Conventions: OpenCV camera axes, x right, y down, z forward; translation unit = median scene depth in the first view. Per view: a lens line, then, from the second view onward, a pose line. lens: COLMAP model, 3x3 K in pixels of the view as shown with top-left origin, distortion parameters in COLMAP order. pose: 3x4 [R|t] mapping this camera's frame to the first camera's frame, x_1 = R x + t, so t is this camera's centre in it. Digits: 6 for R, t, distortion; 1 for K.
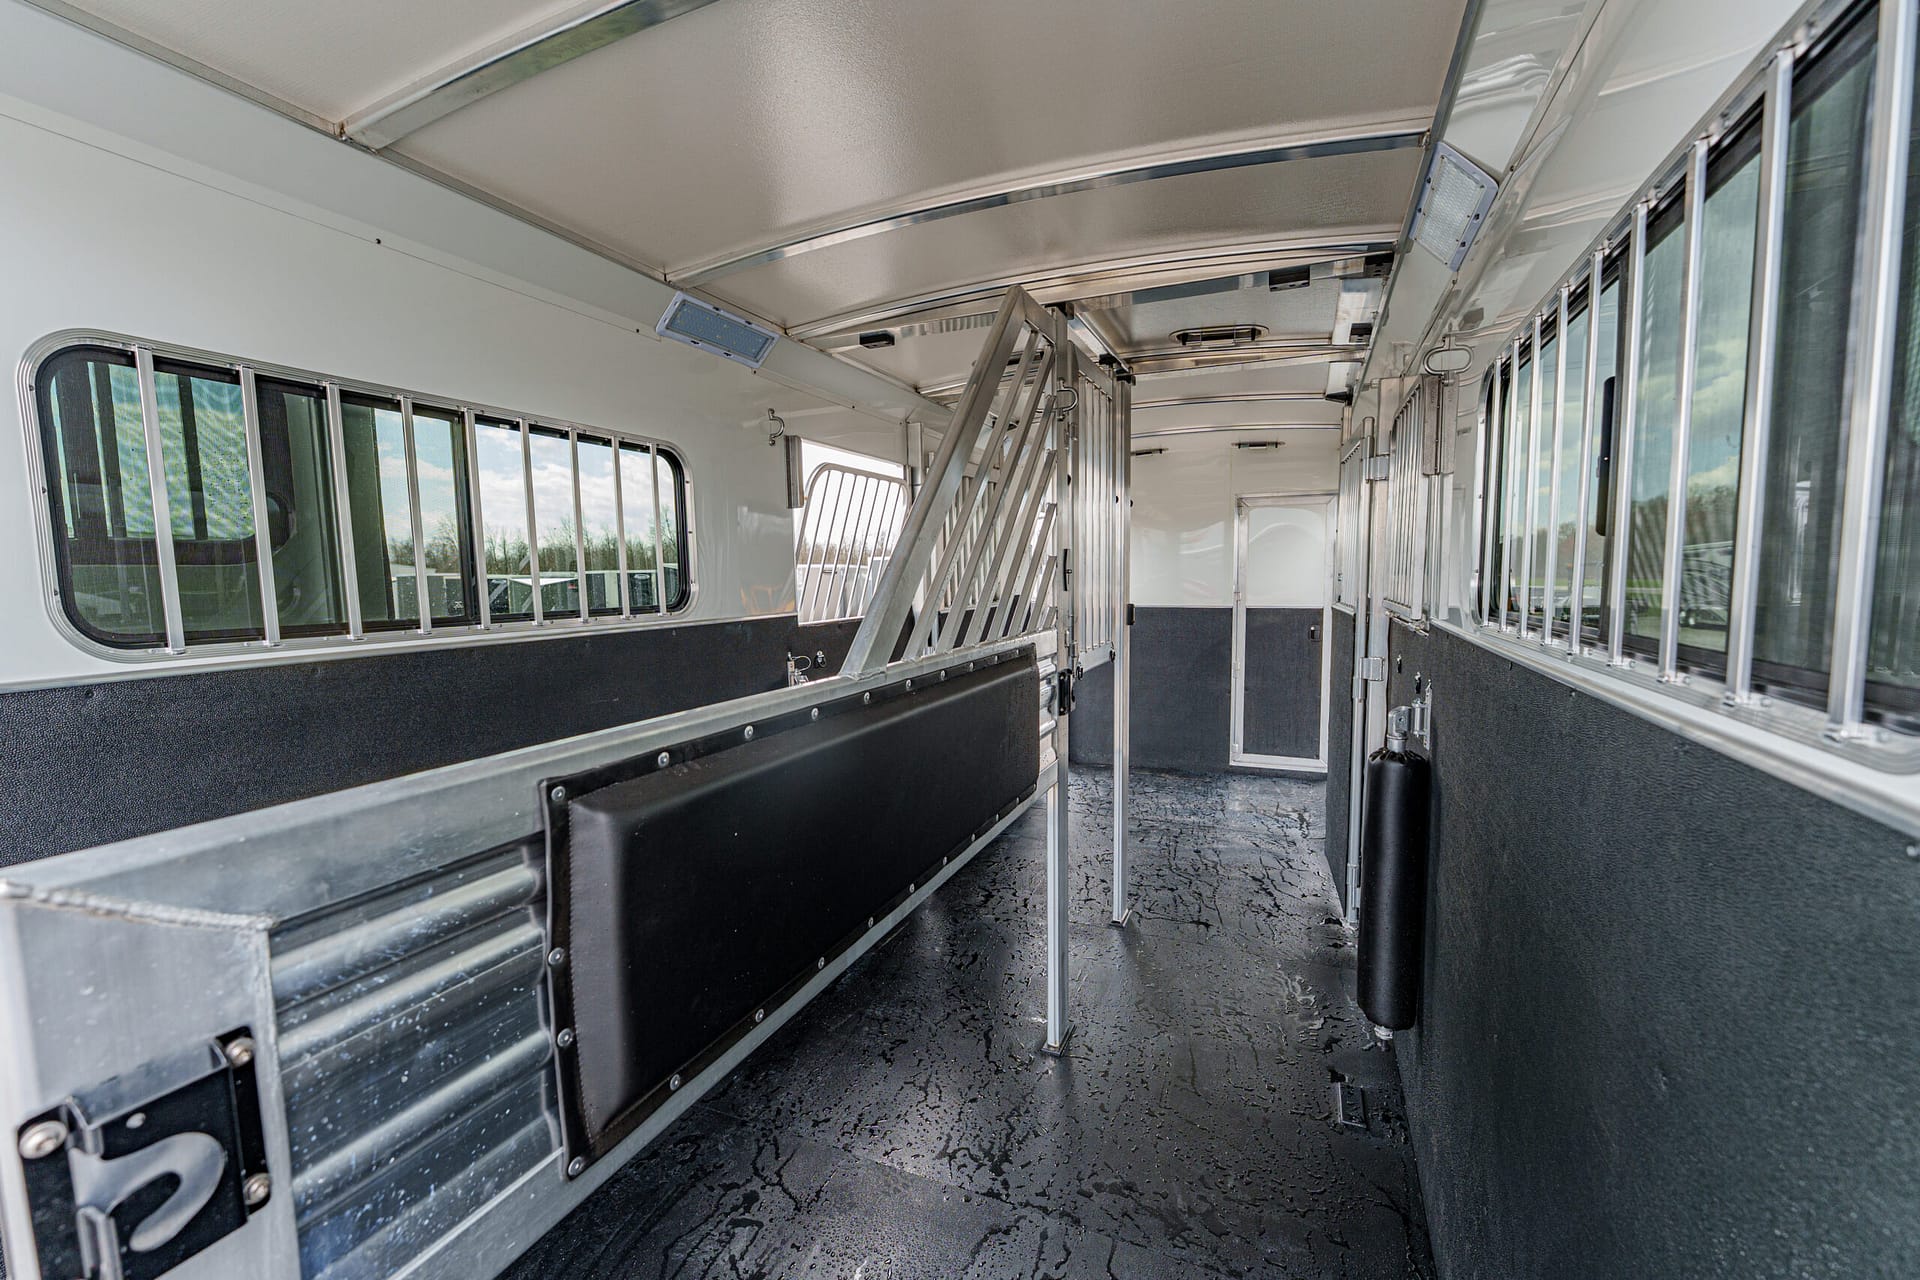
lens RADIAL K [[764.8, 0, 991.4], [0, 764.8, 641.0], [0, 0, 1]] dist [-0.001509, -0.000325]
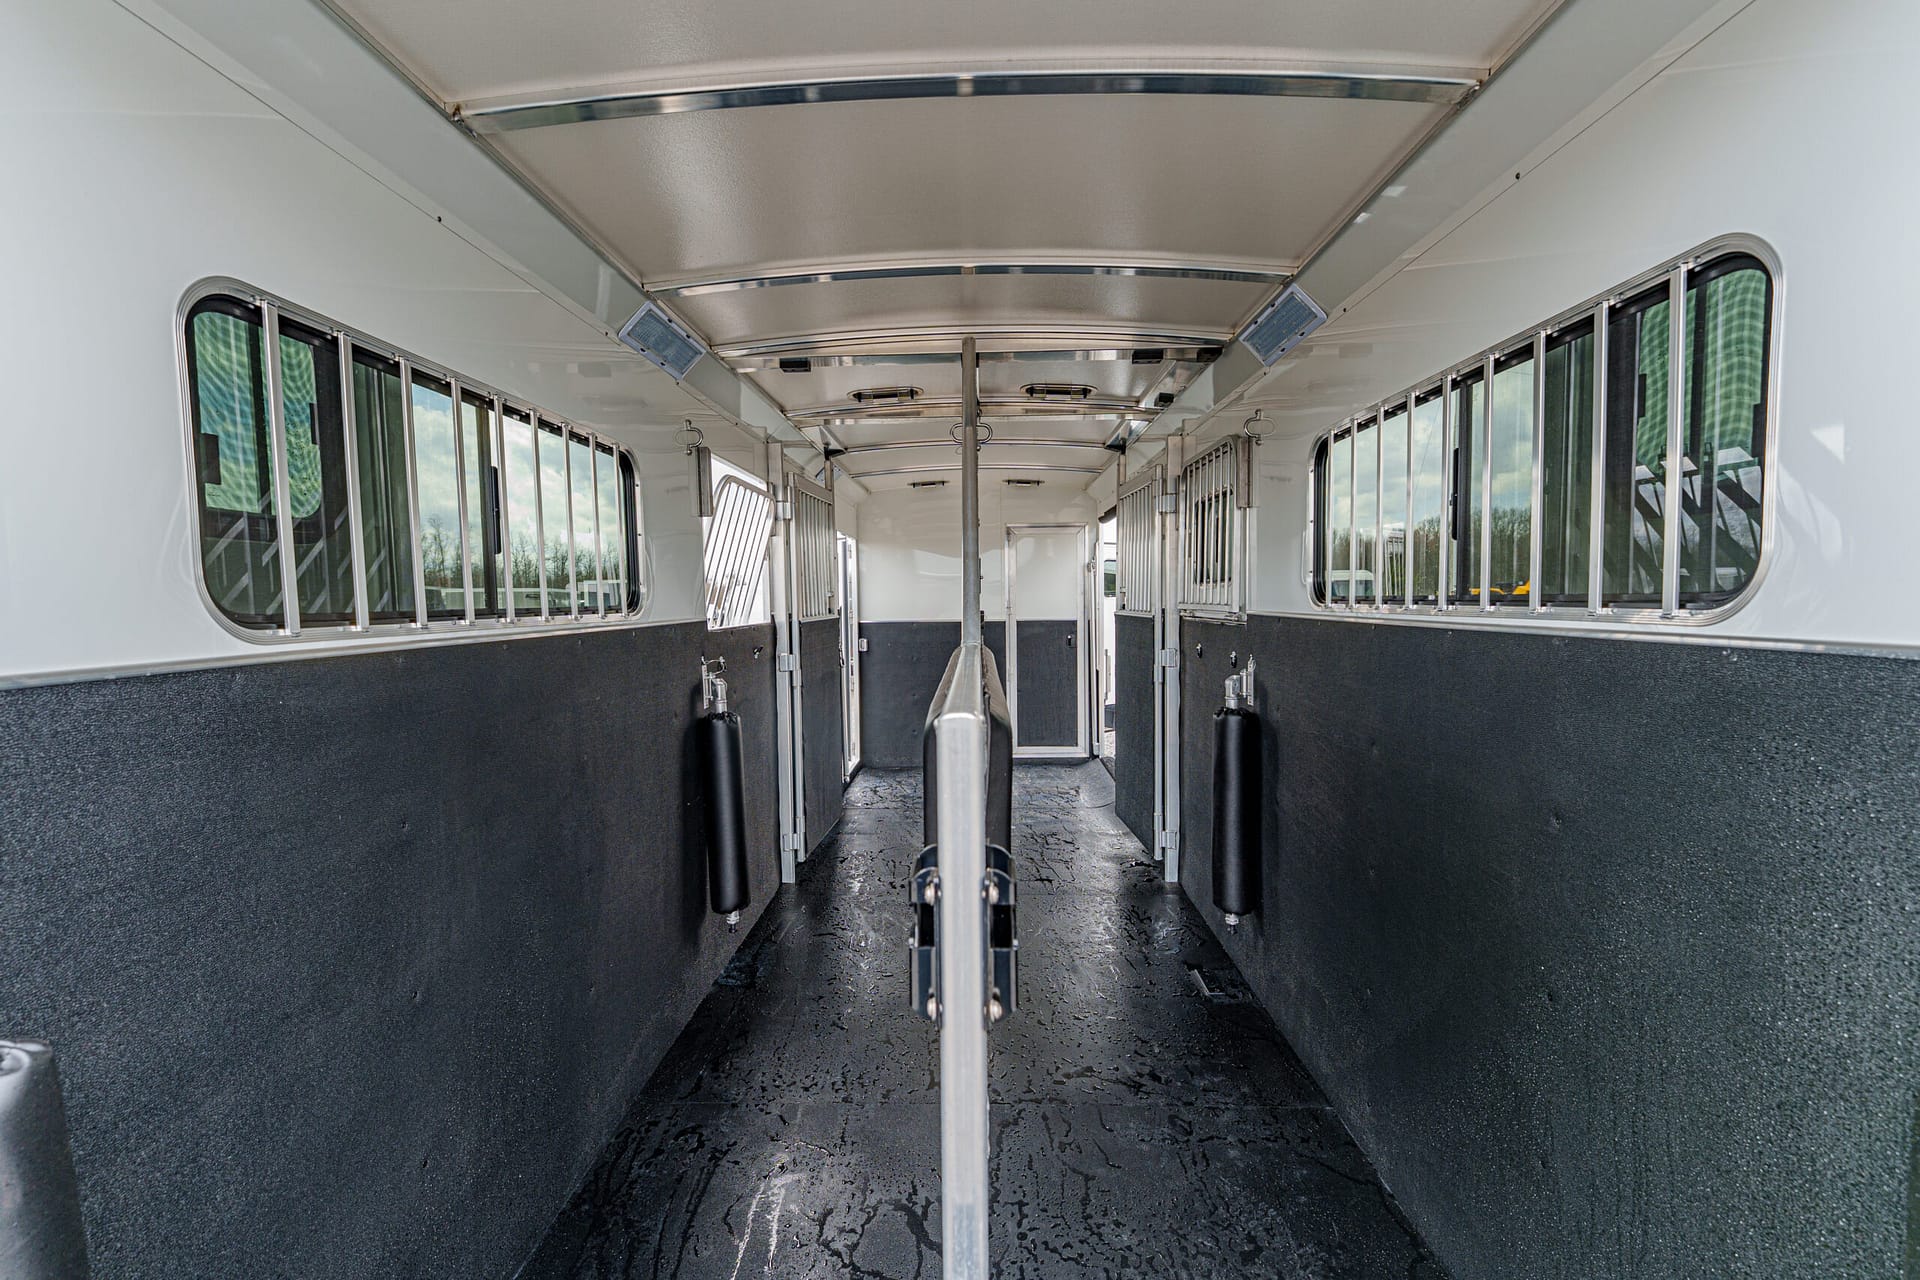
lens RADIAL K [[742.5, 0, 960.0], [0, 742.5, 640.0], [0, 0, 1]] dist [0.000777, 0.000174]
pose [[0.935287, -0.021347, 0.353245, -0.390088], [0.034477, 0.998927, -0.030917, 0.046846], [-0.352206, 0.041095, 0.935020, -0.070735]]
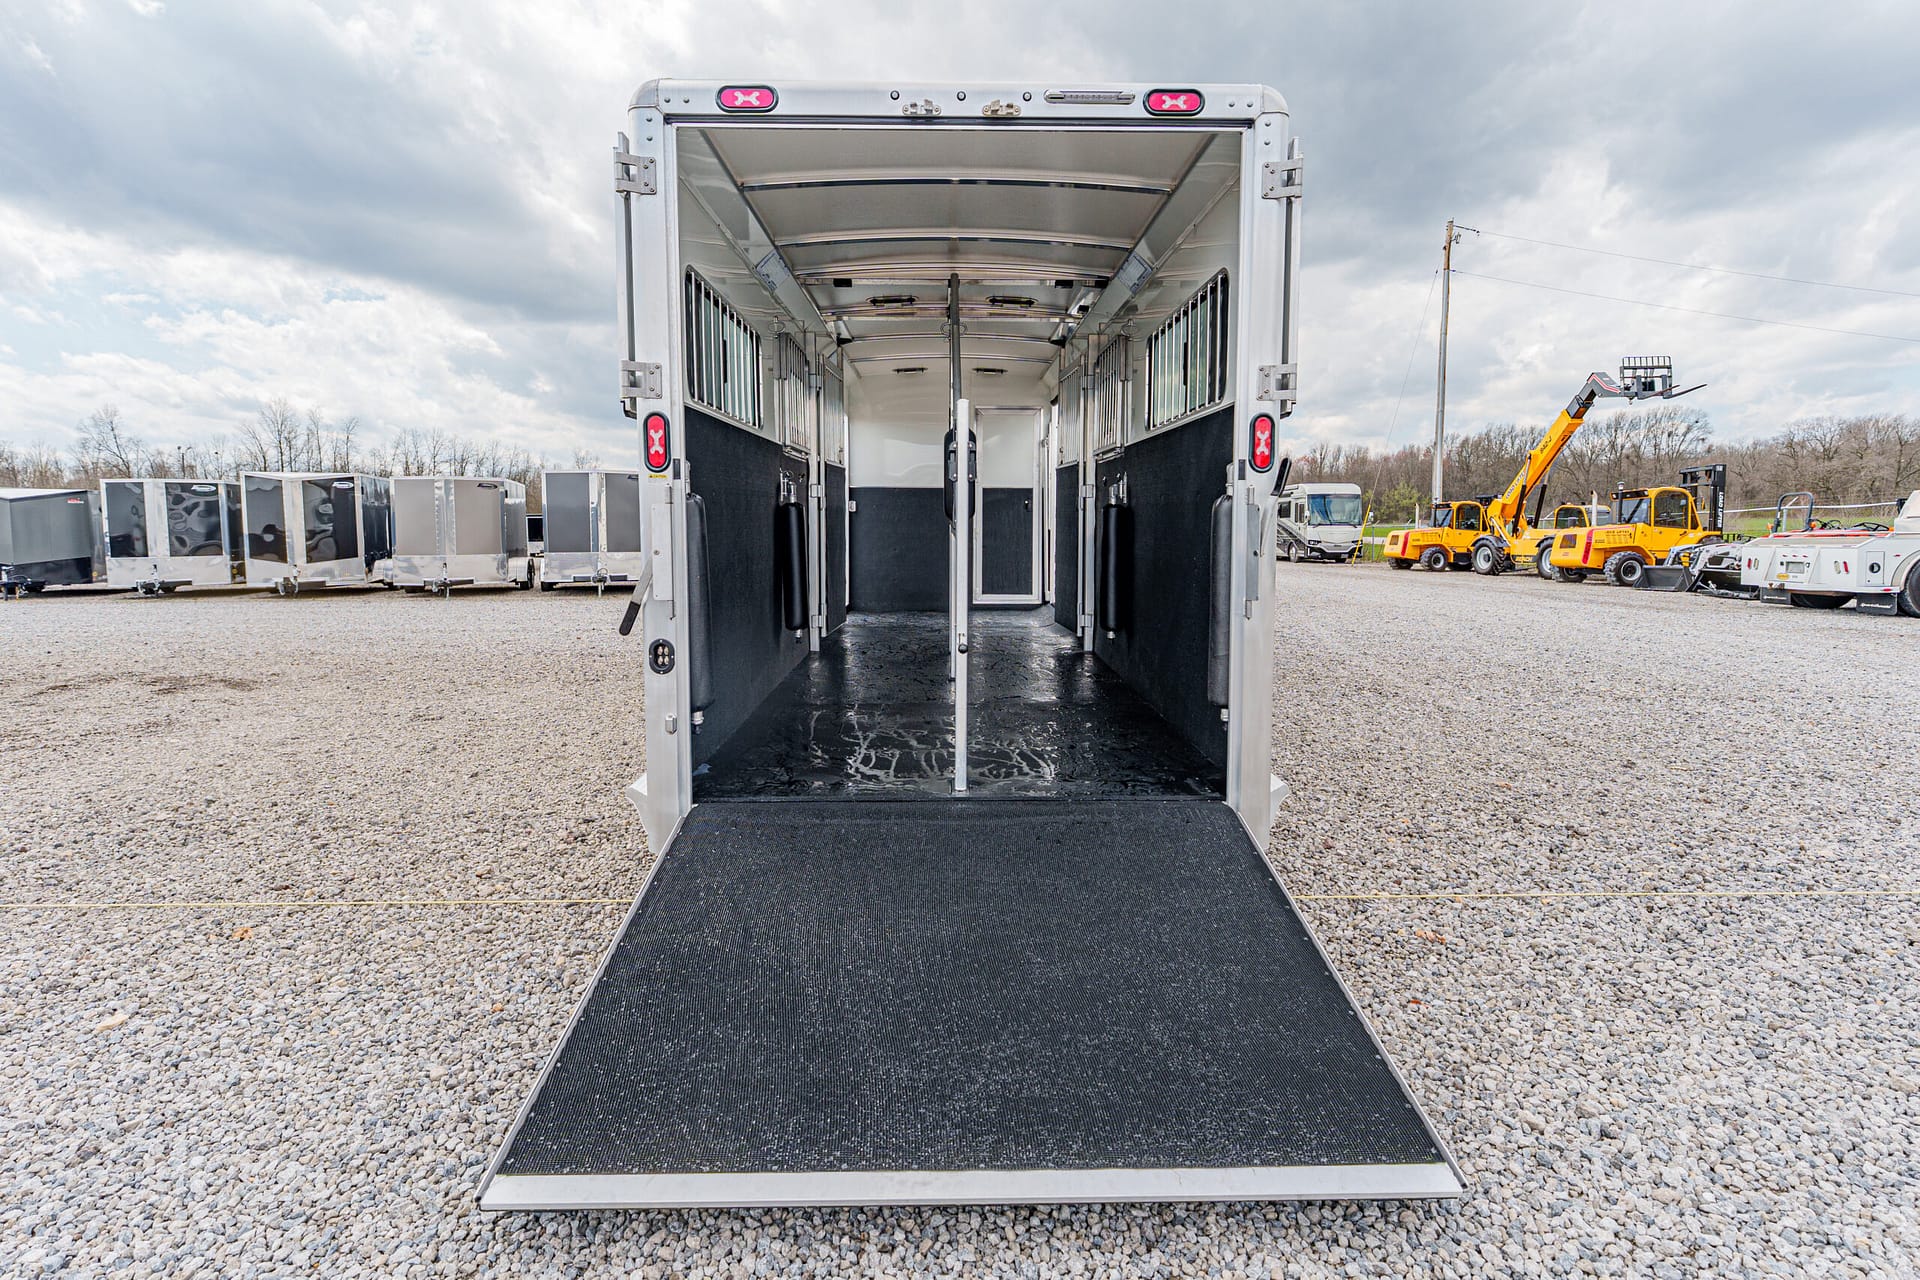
lens RADIAL K [[871.3, 0, 954.8], [0, 871.3, 591.1], [0, 0, 1]] dist [-0.001951, 0.000092]
pose [[0.920022, -0.019112, 0.391401, -0.878443], [0.023461, 0.999705, -0.006332, 0.399555], [-0.391165, 0.015008, 0.920198, -1.127620]]
